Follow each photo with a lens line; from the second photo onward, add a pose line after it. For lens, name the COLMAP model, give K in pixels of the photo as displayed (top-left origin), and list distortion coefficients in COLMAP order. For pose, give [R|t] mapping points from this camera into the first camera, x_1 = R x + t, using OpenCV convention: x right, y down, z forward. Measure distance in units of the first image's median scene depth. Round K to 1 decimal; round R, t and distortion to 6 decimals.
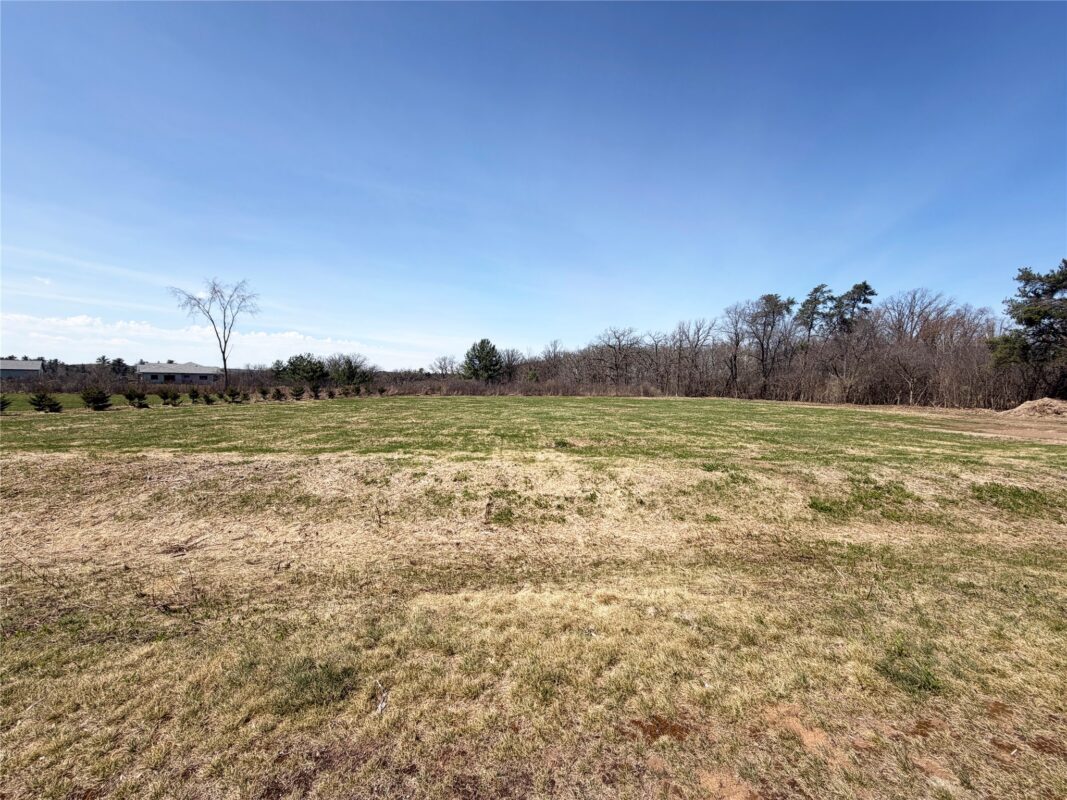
lens RADIAL K [[433.7, 0, 534.5], [0, 433.7, 421.5], [0, 0, 1]] dist [0.014669, -0.000785]
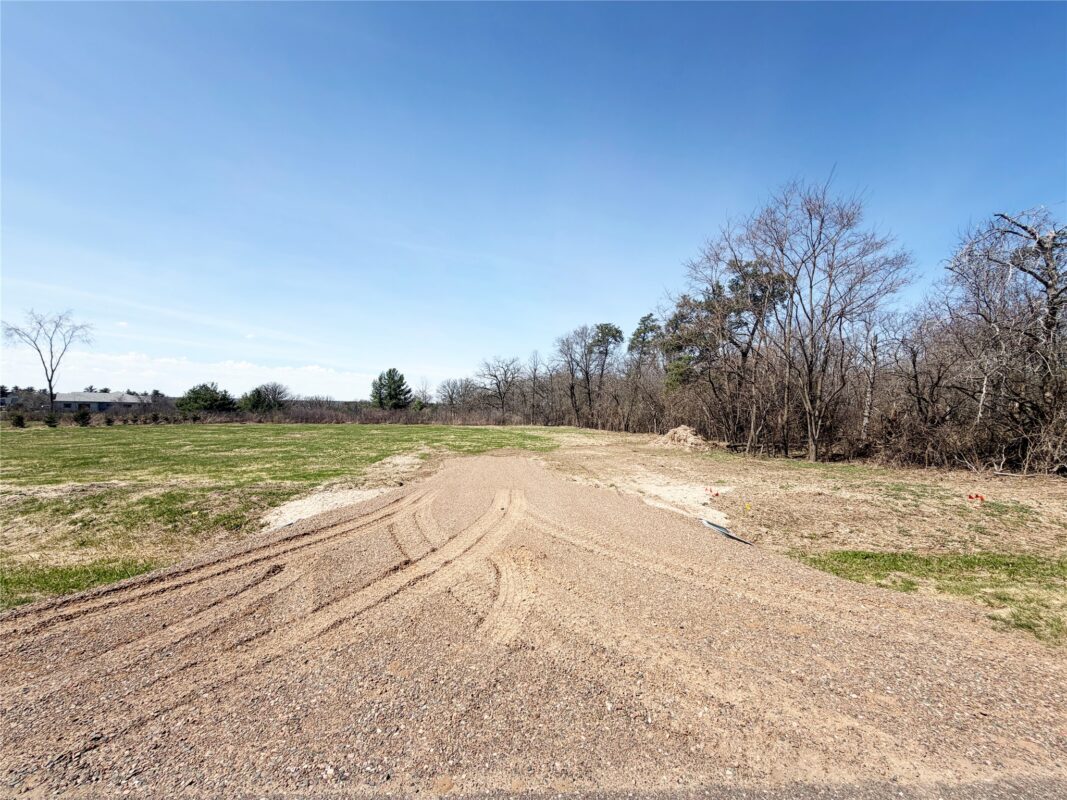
lens RADIAL K [[433.7, 0, 532.4], [0, 433.7, 408.6], [0, 0, 1]] dist [0.014669, -0.000785]
pose [[0.999335, 0.002216, -0.036386, 0.417503], [-0.005857, 0.994946, -0.100244, 0.003980], [0.035980, 0.100390, 0.994297, 0.022134]]
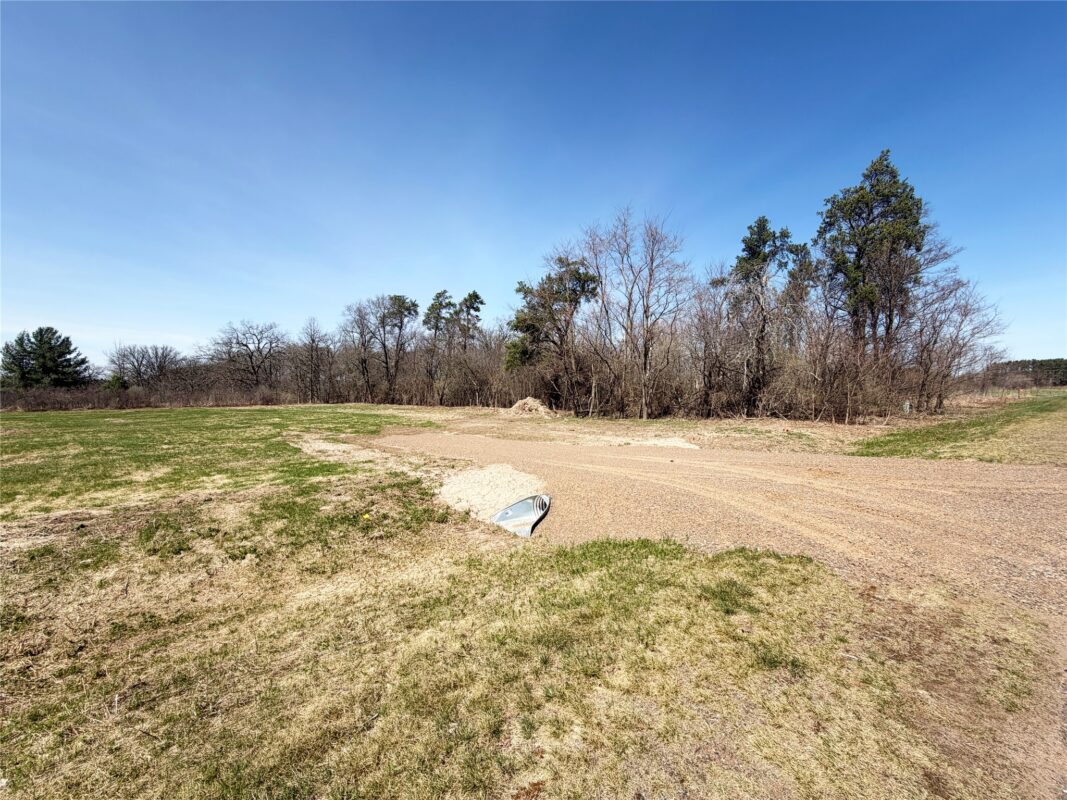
lens RADIAL K [[433.7, 0, 541.7], [0, 433.7, 408.1], [0, 0, 1]] dist [0.014669, -0.000785]
pose [[0.853284, -0.038683, 0.520010, 0.307552], [0.061481, 0.997752, -0.026663, 0.003162], [-0.517810, 0.054722, 0.853744, 0.026973]]
